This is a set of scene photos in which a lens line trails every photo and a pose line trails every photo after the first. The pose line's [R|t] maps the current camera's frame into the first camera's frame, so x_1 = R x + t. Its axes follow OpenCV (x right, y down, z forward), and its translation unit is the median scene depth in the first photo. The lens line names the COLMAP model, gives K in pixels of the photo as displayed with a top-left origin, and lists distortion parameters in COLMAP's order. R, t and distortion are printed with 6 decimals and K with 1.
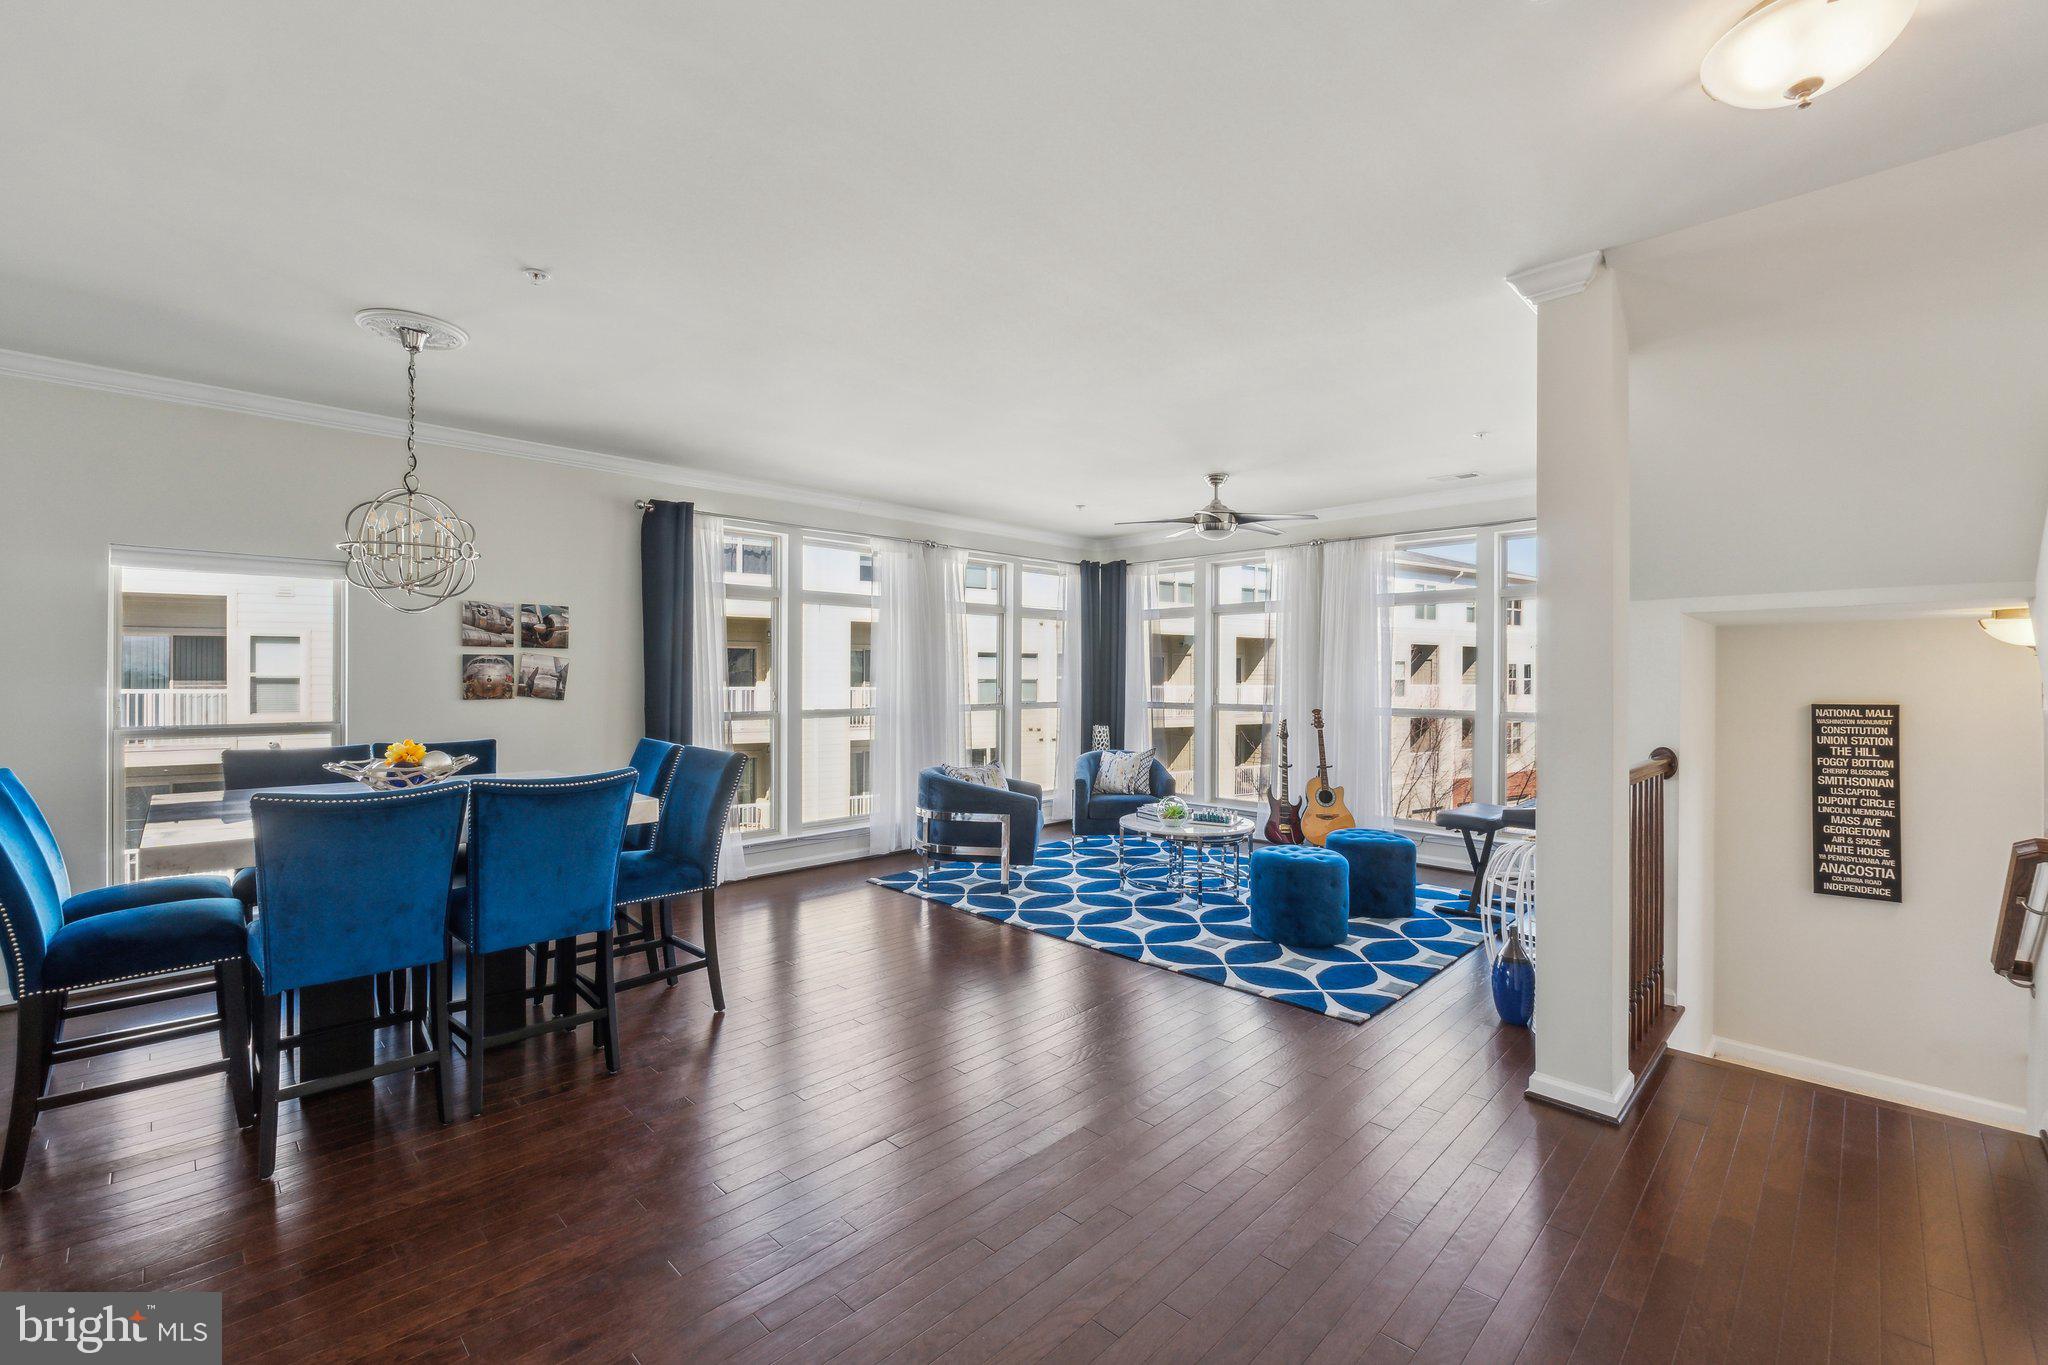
lens RADIAL K [[856.4, 0, 1012.3], [0, 856.4, 678.4], [0, 0, 1]] dist [-0.011430, 0.000484]
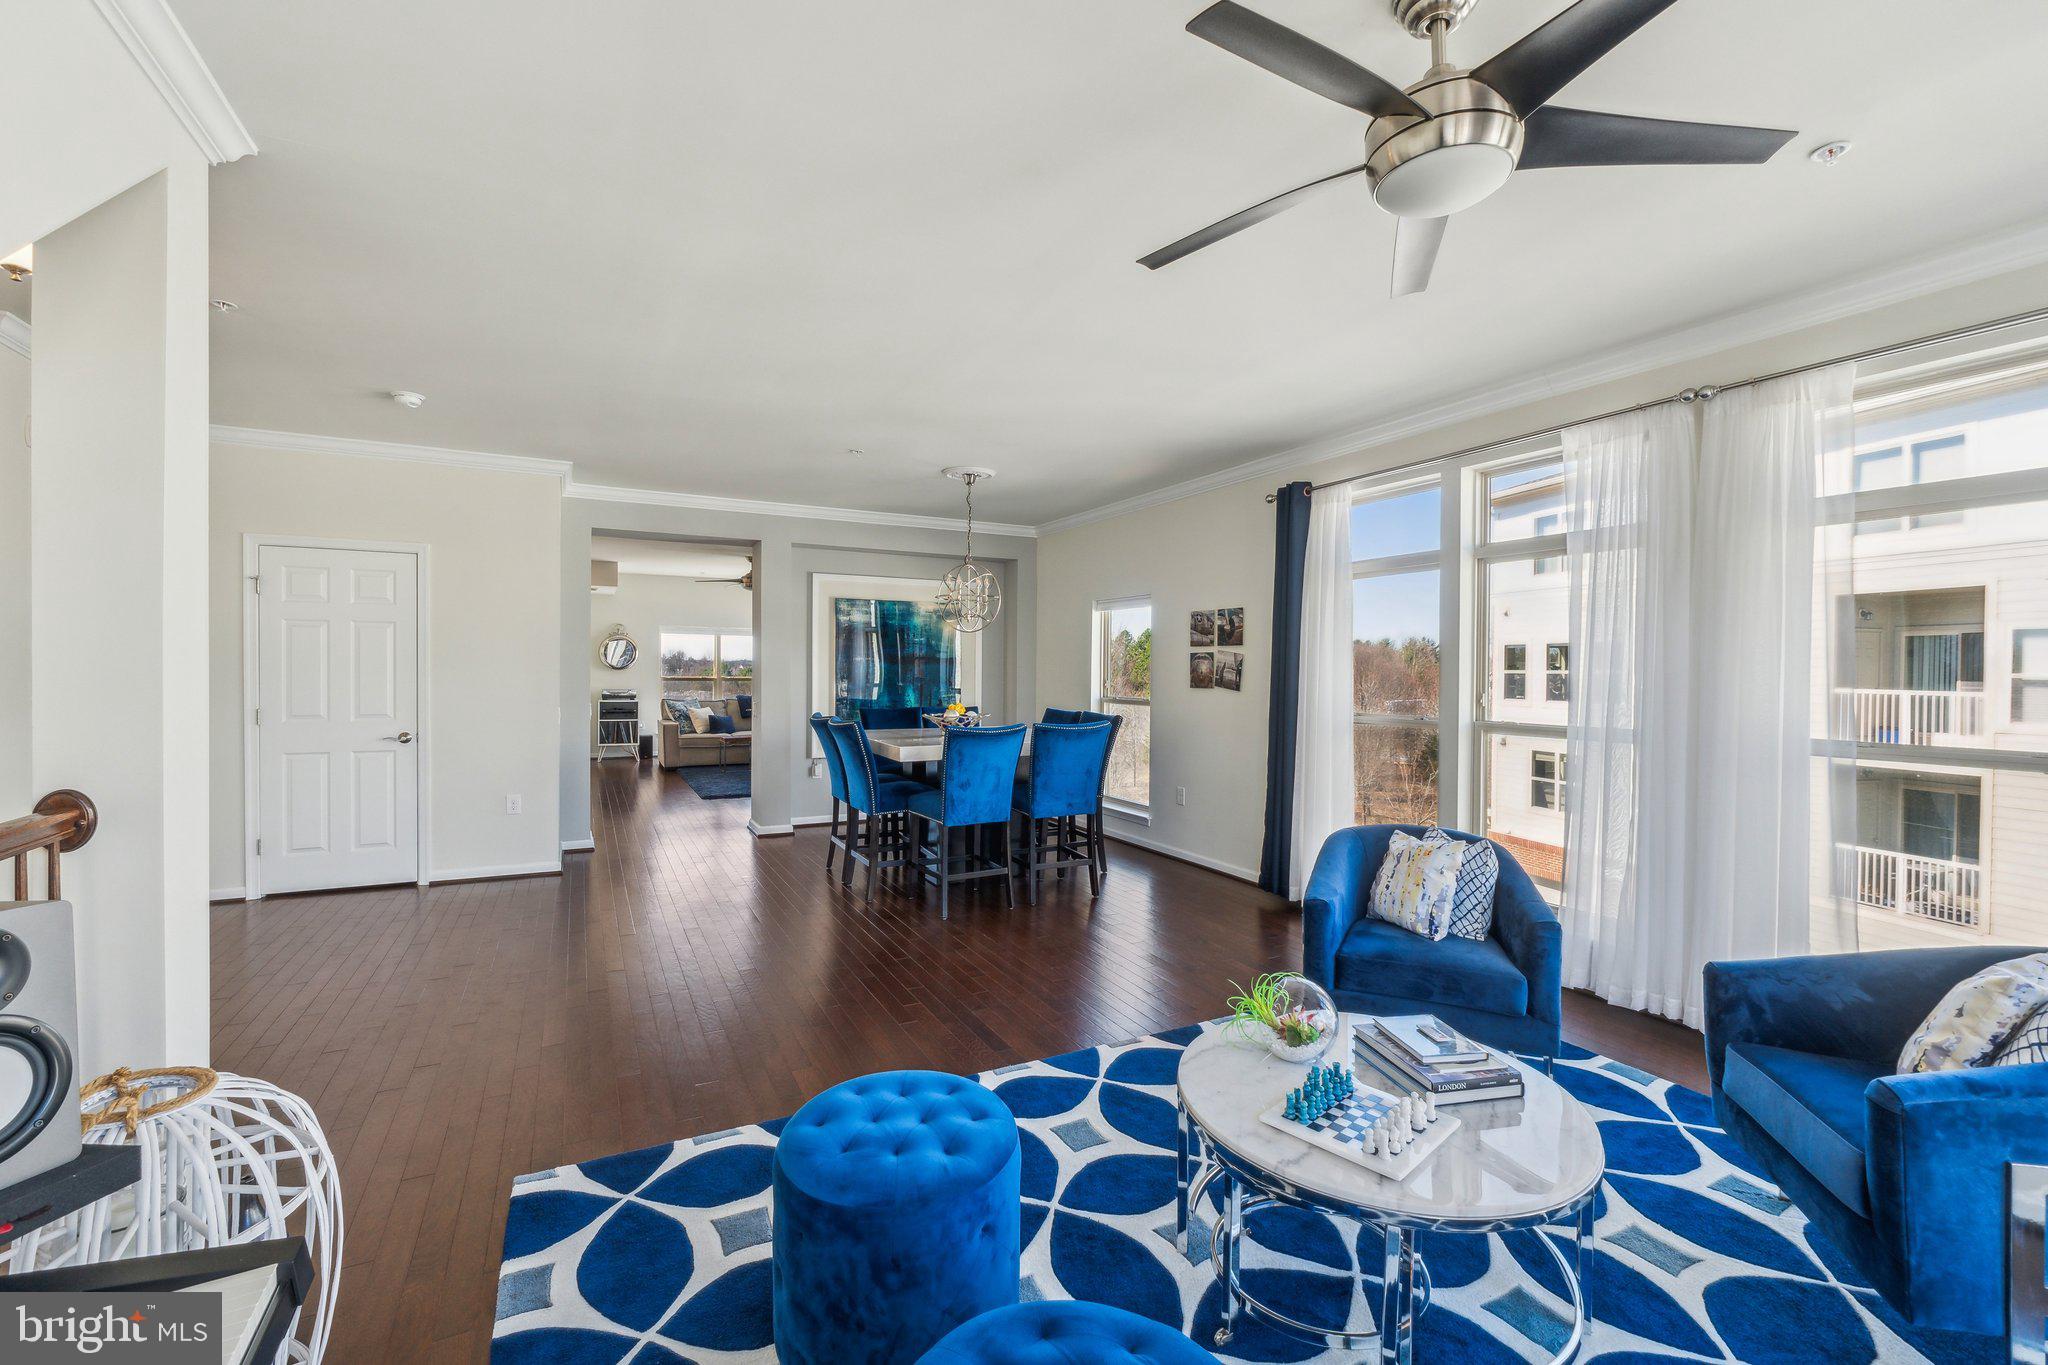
lens RADIAL K [[856.4, 0, 1037.9], [0, 856.4, 680.7], [0, 0, 1]] dist [-0.011430, 0.000484]
pose [[-0.283881, 0.008440, -0.958822, 0.628329], [-0.010359, 0.999876, 0.011869, 0.000926], [0.958803, 0.013302, -0.283759, 1.069243]]
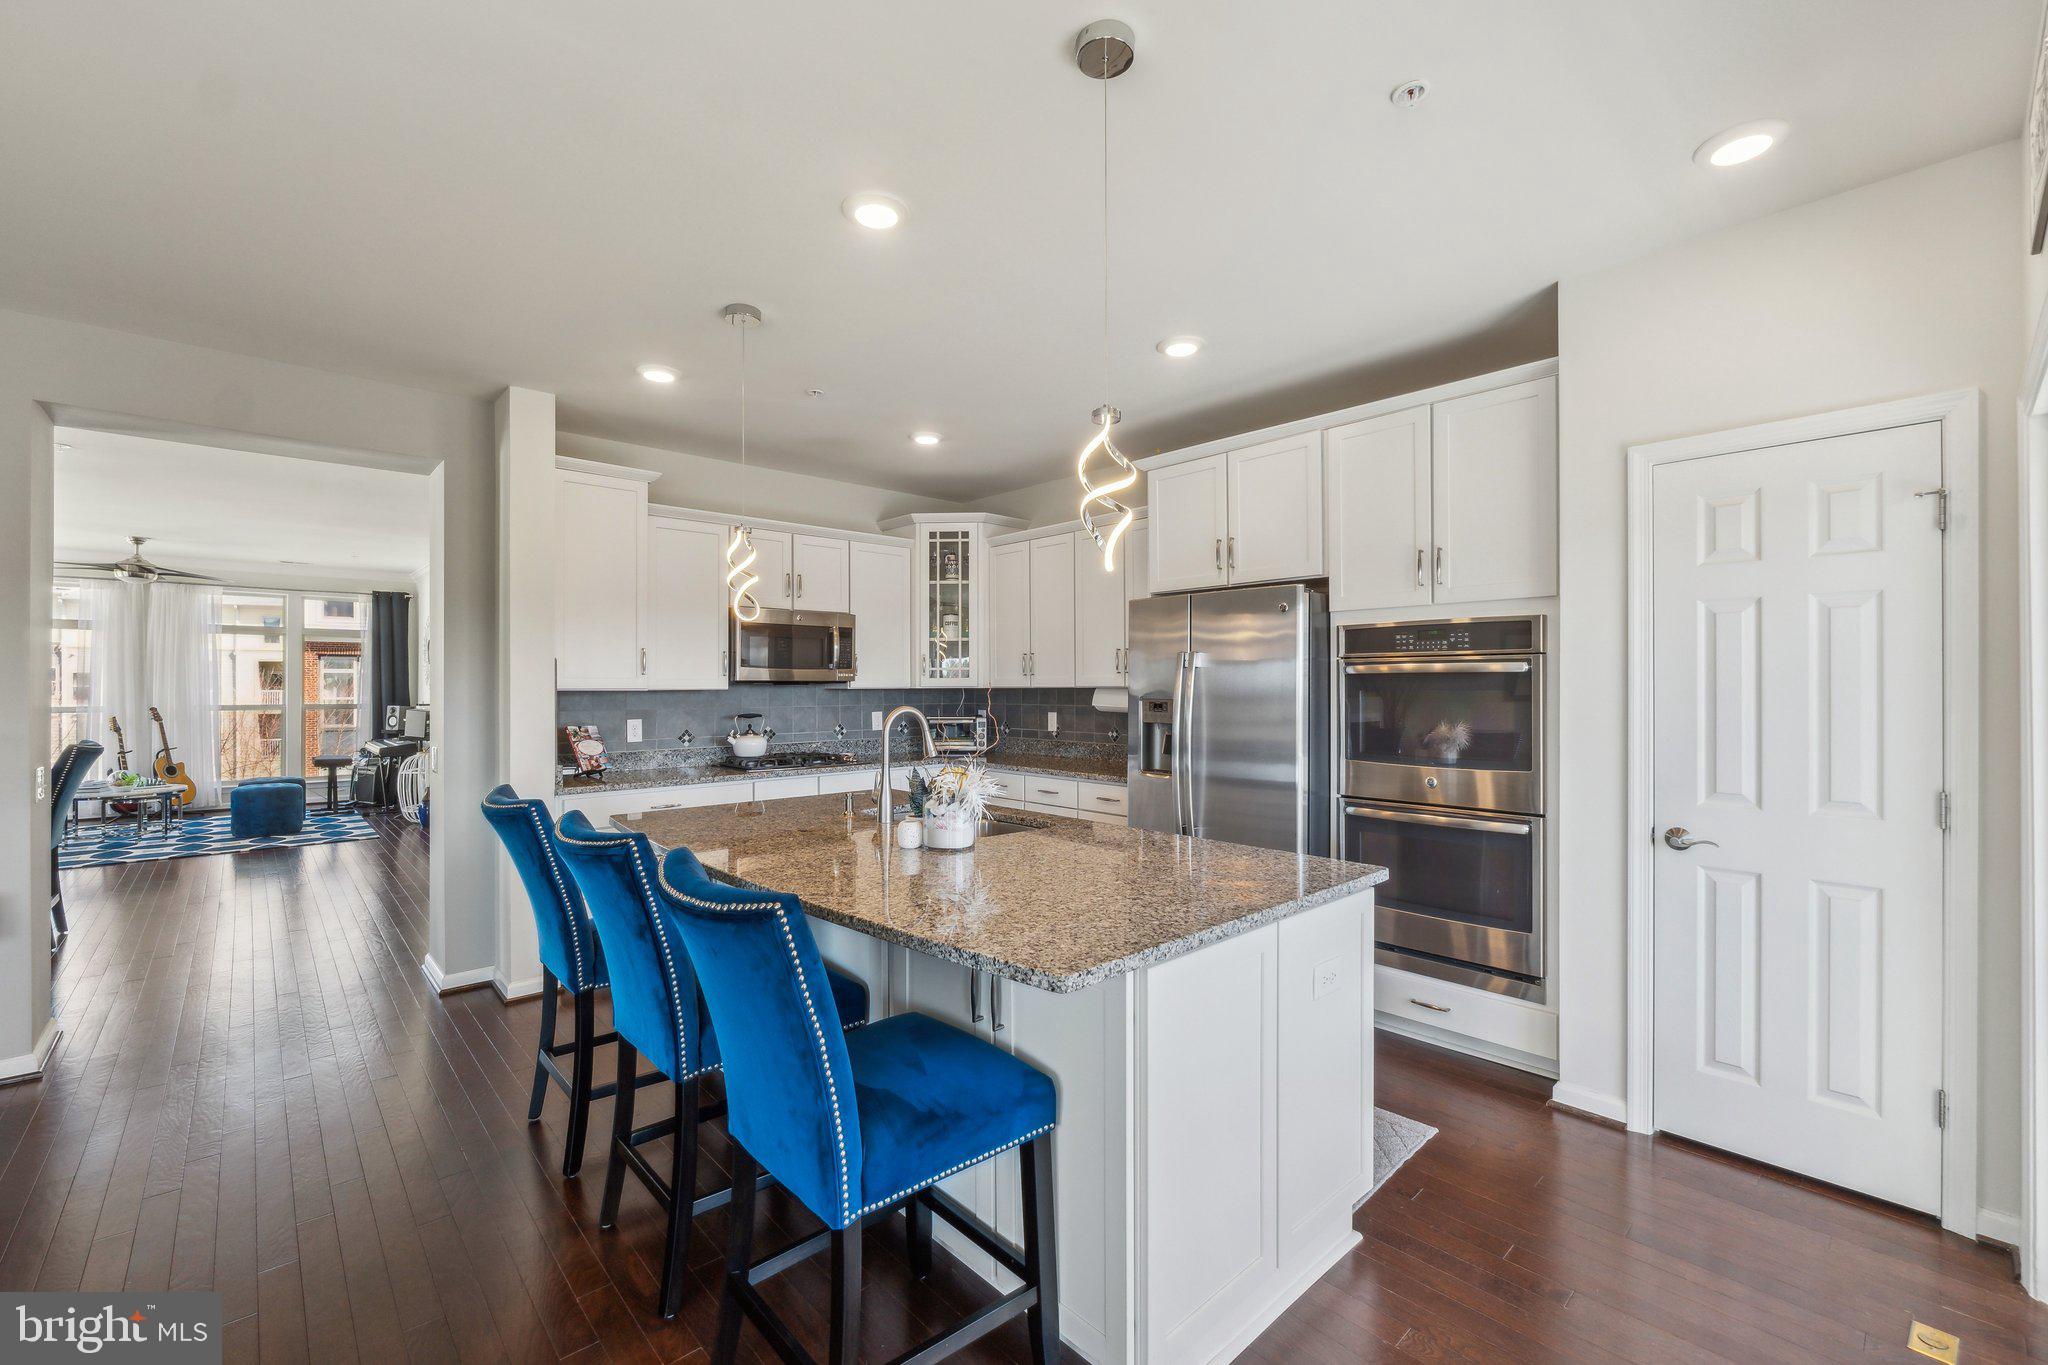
lens RADIAL K [[856.4, 0, 1040.3], [0, 856.4, 680.9], [0, 0, 1]] dist [-0.011430, 0.000484]
pose [[0.024764, 0.001688, 0.999692, -1.220194], [0.000090, 0.999999, -0.001691, -0.003740], [-0.999693, 0.000132, 0.024764, -0.545723]]
